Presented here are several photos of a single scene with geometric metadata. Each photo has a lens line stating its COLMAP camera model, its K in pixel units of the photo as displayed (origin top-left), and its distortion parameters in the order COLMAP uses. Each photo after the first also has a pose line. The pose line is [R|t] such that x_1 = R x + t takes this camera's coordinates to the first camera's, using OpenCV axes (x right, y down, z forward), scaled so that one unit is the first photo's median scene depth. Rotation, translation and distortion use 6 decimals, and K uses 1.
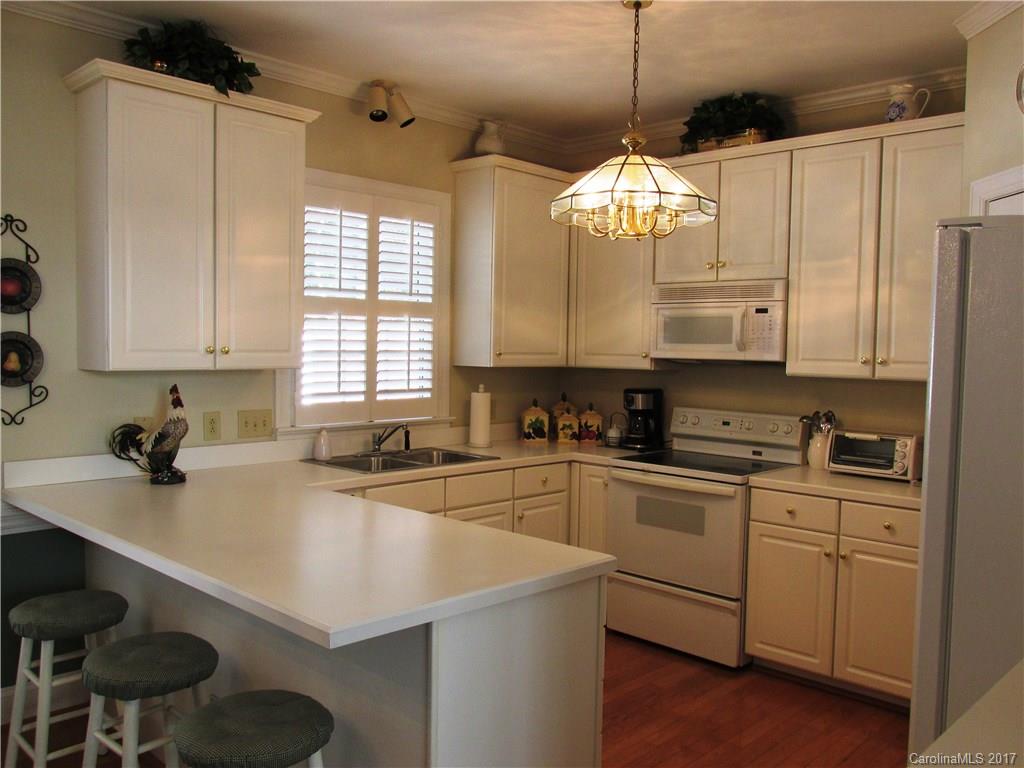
lens RADIAL K [[853.6, 0, 506.0], [0, 853.6, 384.4], [0, 0, 1]] dist [-0.029822, 0.011740]
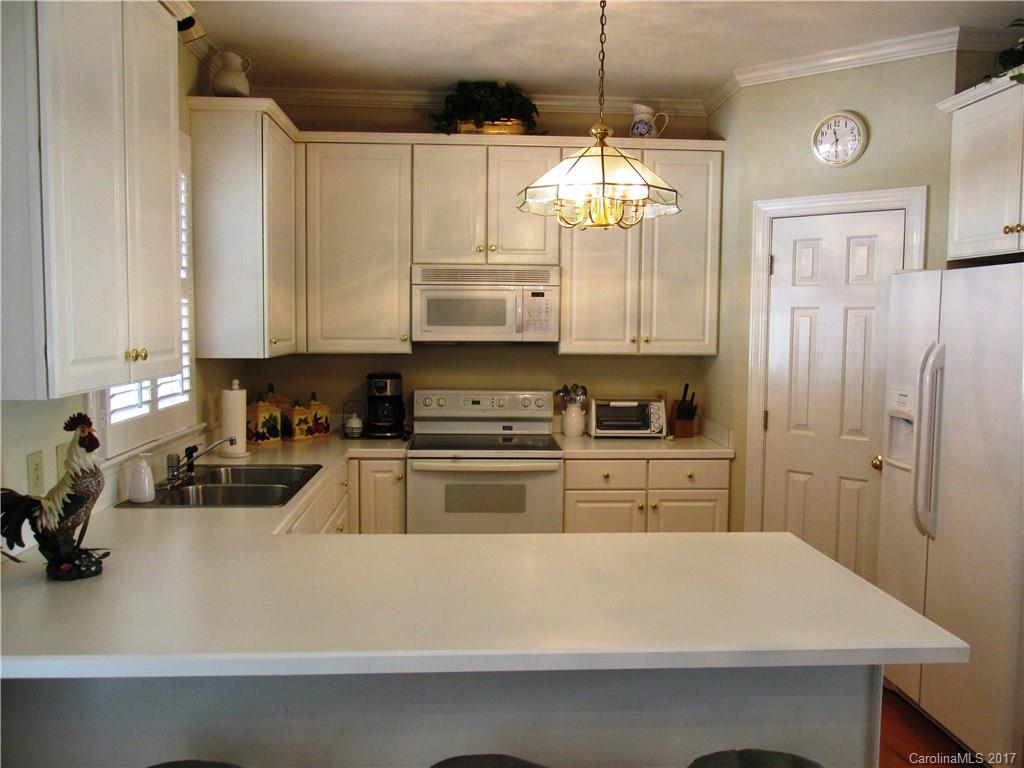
lens RADIAL K [[853.6, 0, 505.2], [0, 853.6, 384.2], [0, 0, 1]] dist [-0.029822, 0.011740]
pose [[0.683452, -0.067067, 0.726908, -0.516596], [0.039598, 0.997711, 0.054821, -0.034926], [-0.728921, -0.008683, 0.684543, 0.298733]]
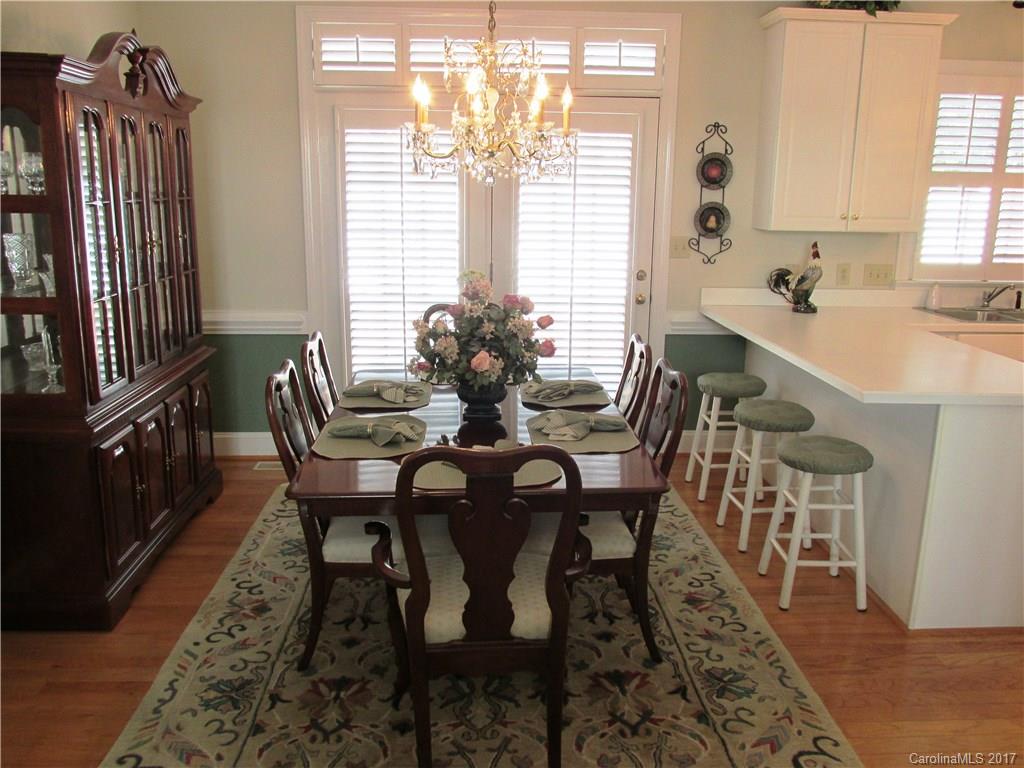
lens RADIAL K [[853.6, 0, 513.8], [0, 853.6, 383.2], [0, 0, 1]] dist [-0.029822, 0.011740]
pose [[0.730985, 0.148558, -0.666026, 0.169832], [-0.037186, 0.983237, 0.178500, -0.001358], [0.681379, -0.105714, 0.724256, -0.295460]]
